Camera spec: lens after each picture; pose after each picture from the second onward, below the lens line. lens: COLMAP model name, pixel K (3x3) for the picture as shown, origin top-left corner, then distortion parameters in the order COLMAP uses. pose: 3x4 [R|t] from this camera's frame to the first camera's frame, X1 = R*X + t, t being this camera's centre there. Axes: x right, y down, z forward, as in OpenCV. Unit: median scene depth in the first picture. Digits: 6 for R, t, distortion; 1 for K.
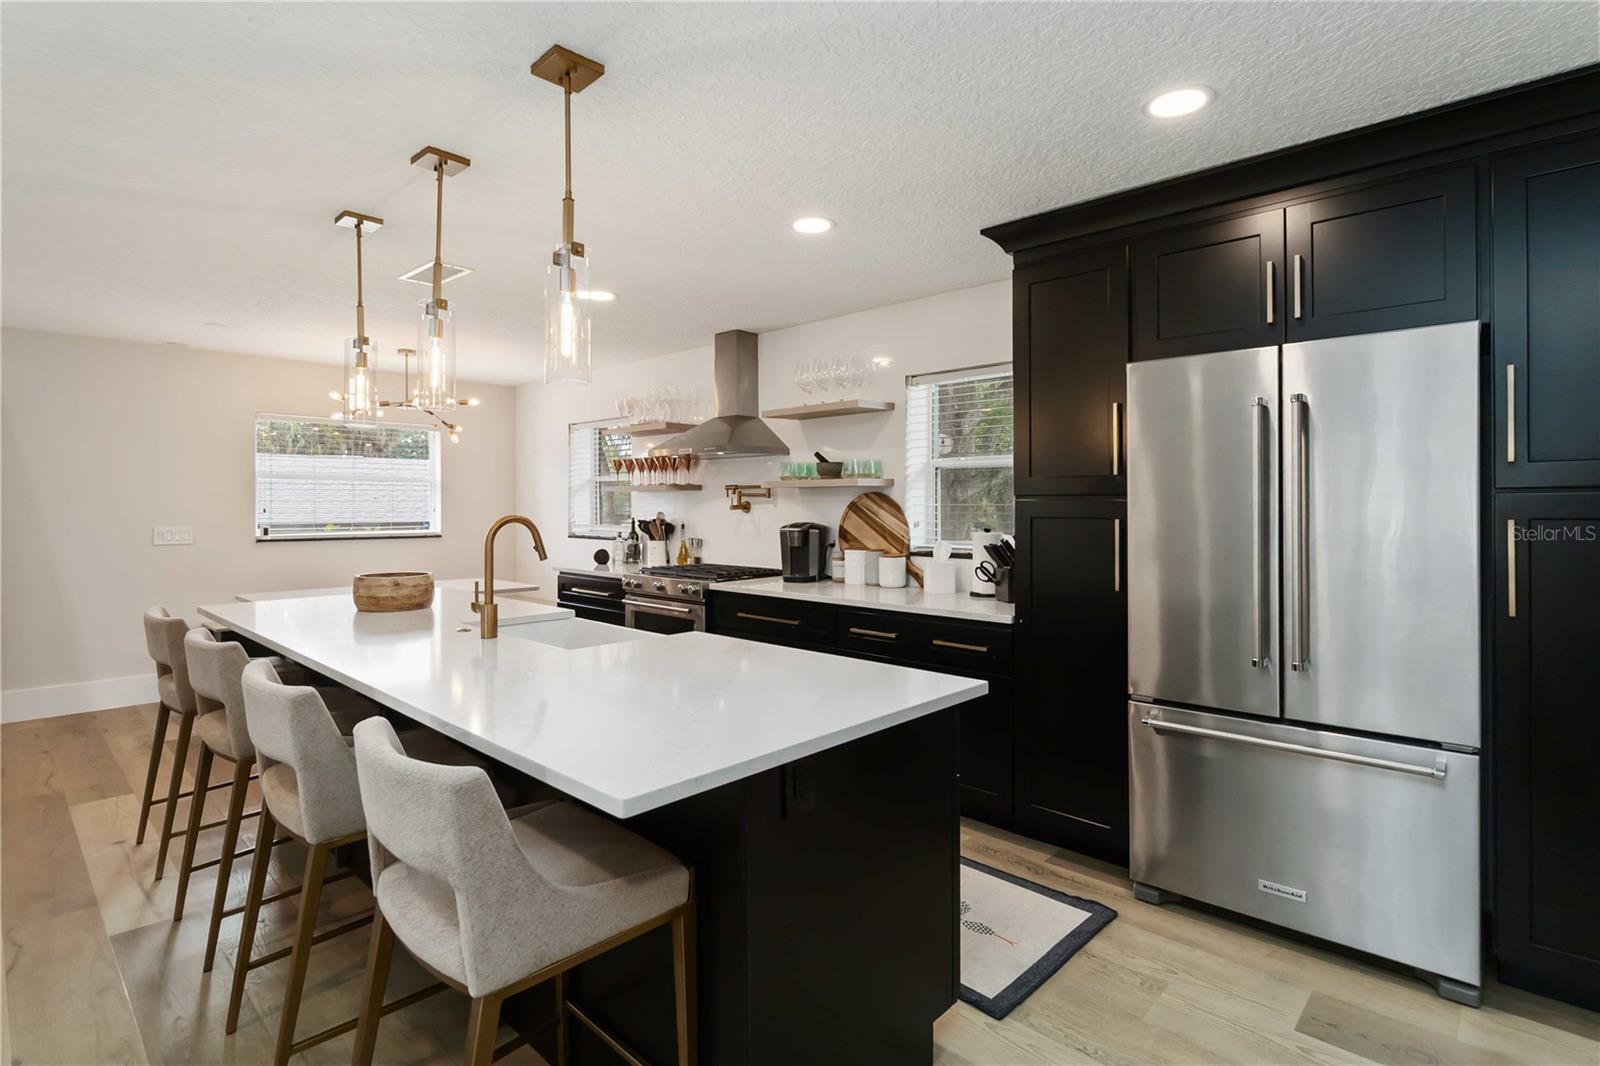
lens RADIAL K [[779.6, 0, 808.3], [0, 779.6, 509.4], [0, 0, 1]] dist [-0.000738, -0.000727]
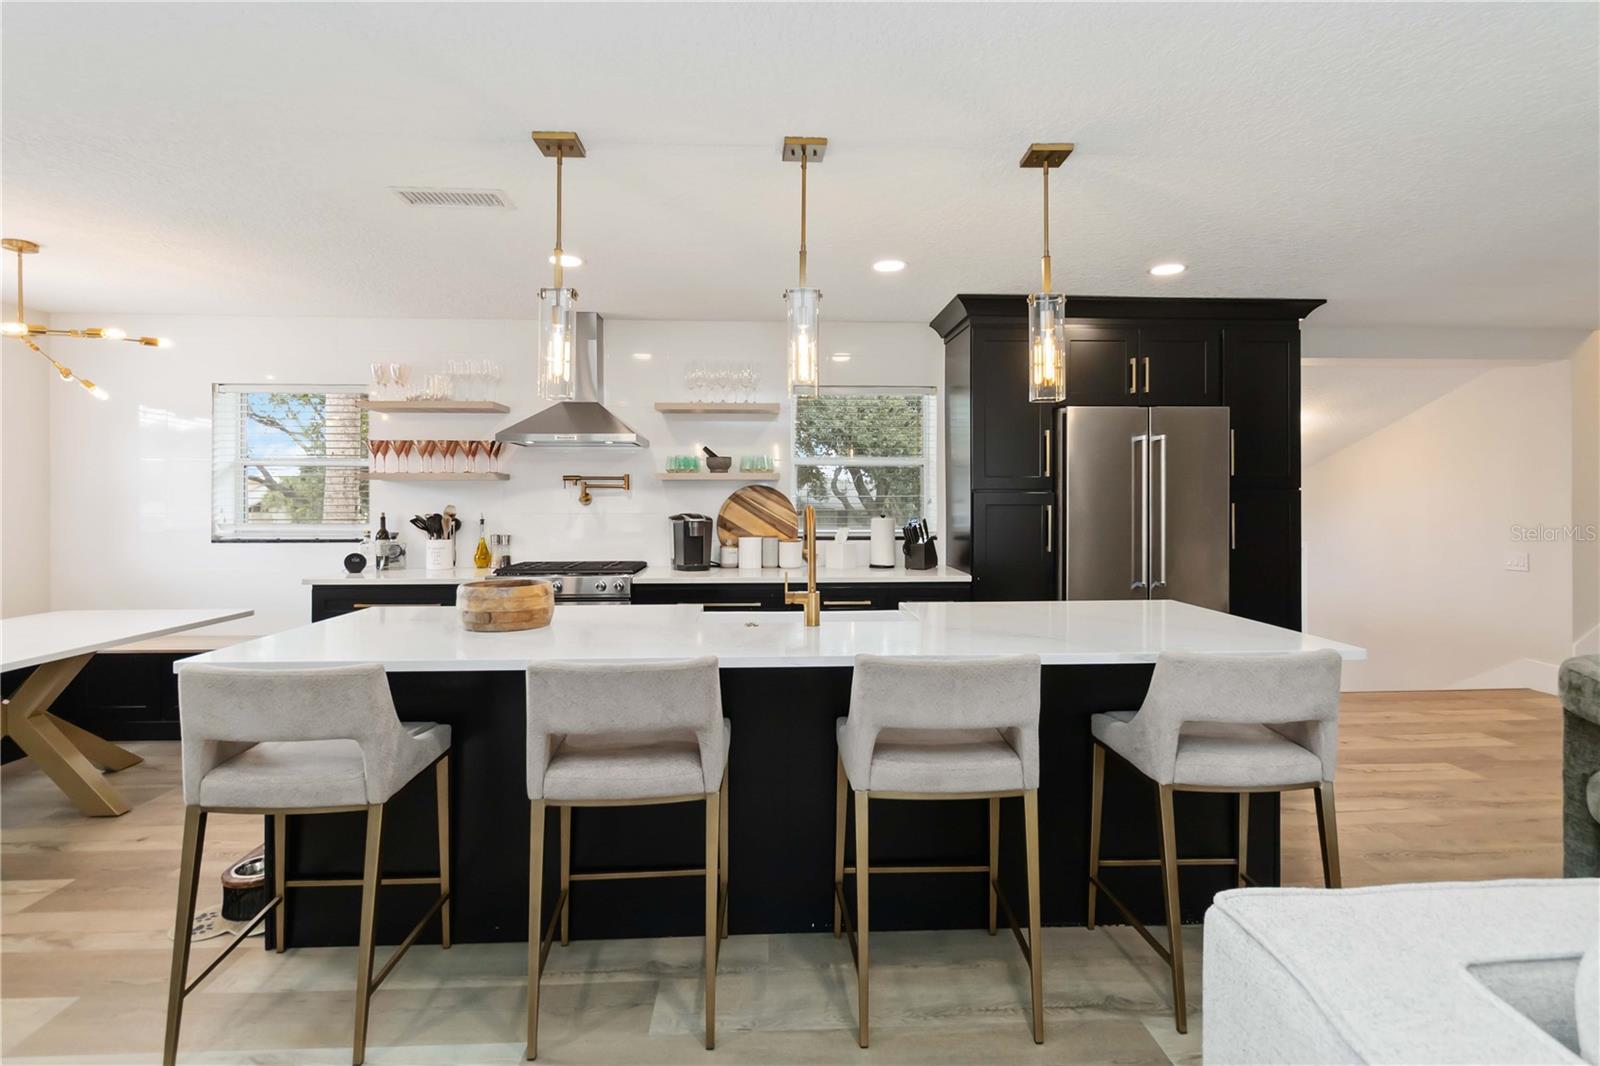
lens RADIAL K [[789.8, 0, 803.5], [0, 789.8, 506.3], [0, 0, 1]] dist [0.000475, -0.000493]
pose [[0.691612, -0.008159, 0.722224, -0.661123], [0.004130, 0.999965, 0.007342, -0.000055], [-0.722258, -0.002094, 0.691621, 0.159576]]
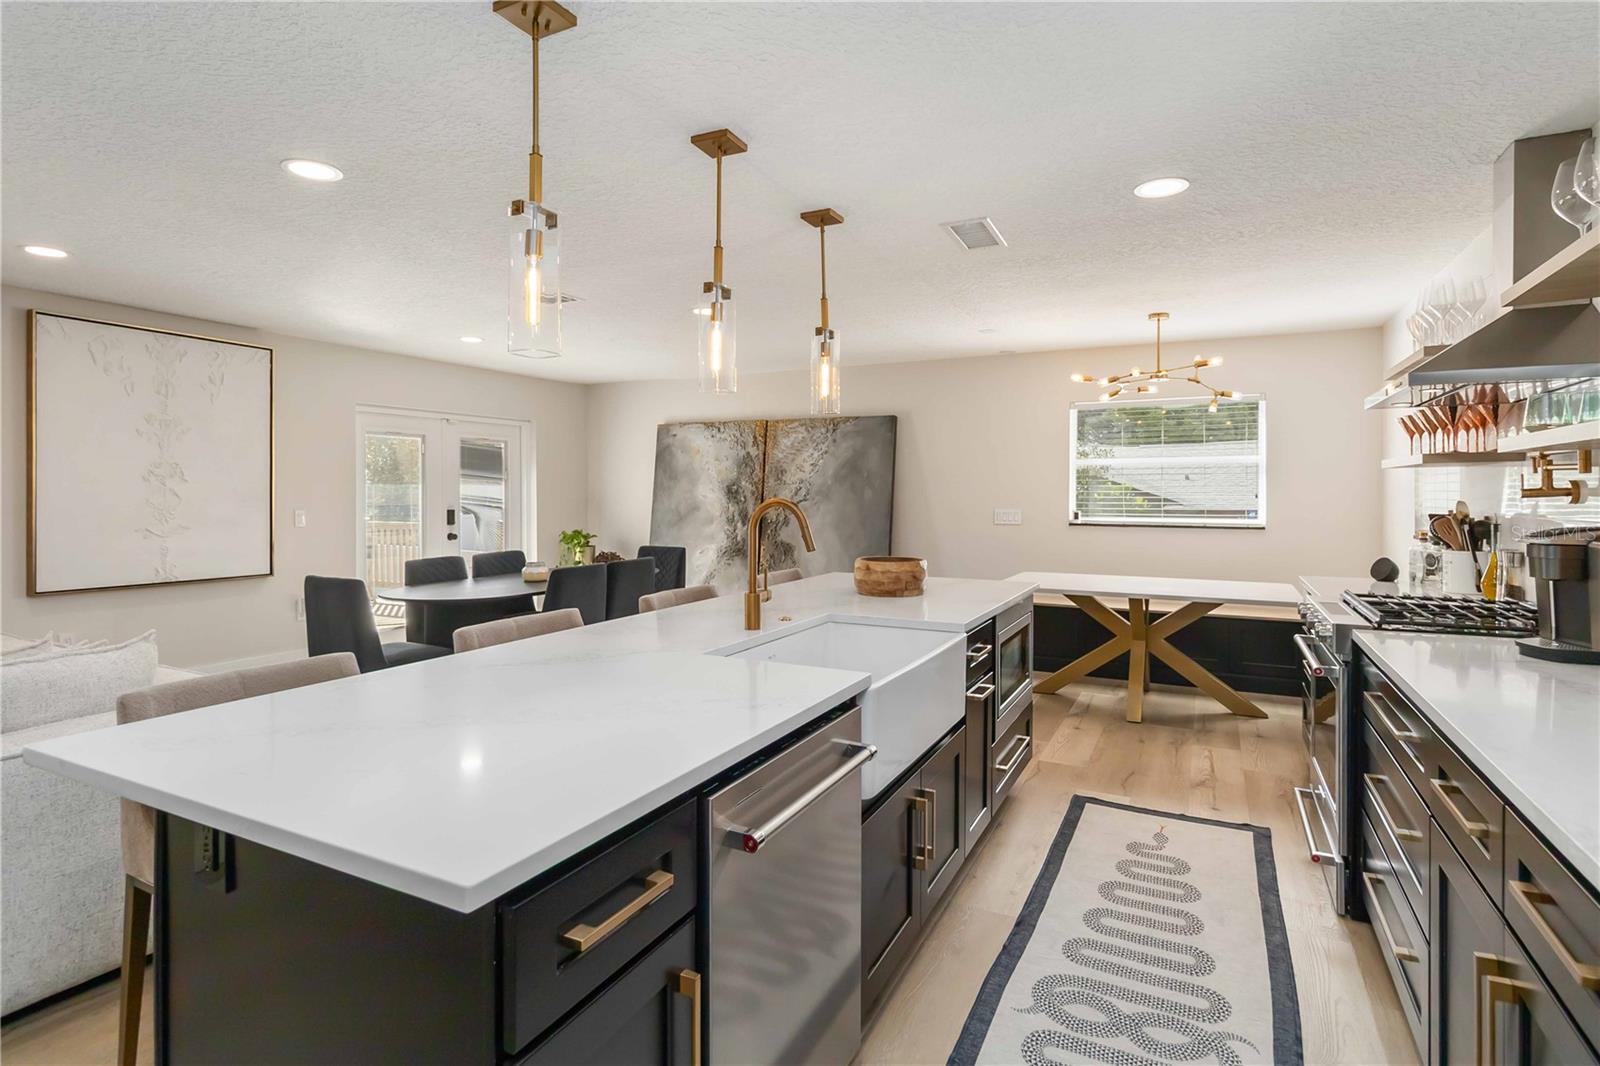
lens RADIAL K [[805.6, 0, 804.1], [0, 805.6, 496.8], [0, 0, 1]] dist [-0.002692, -0.000170]
pose [[0.284125, 0.005829, -0.958770, 0.299461], [-0.005924, 0.999973, 0.004324, 0.000498], [0.958769, 0.004451, 0.284152, 0.437171]]
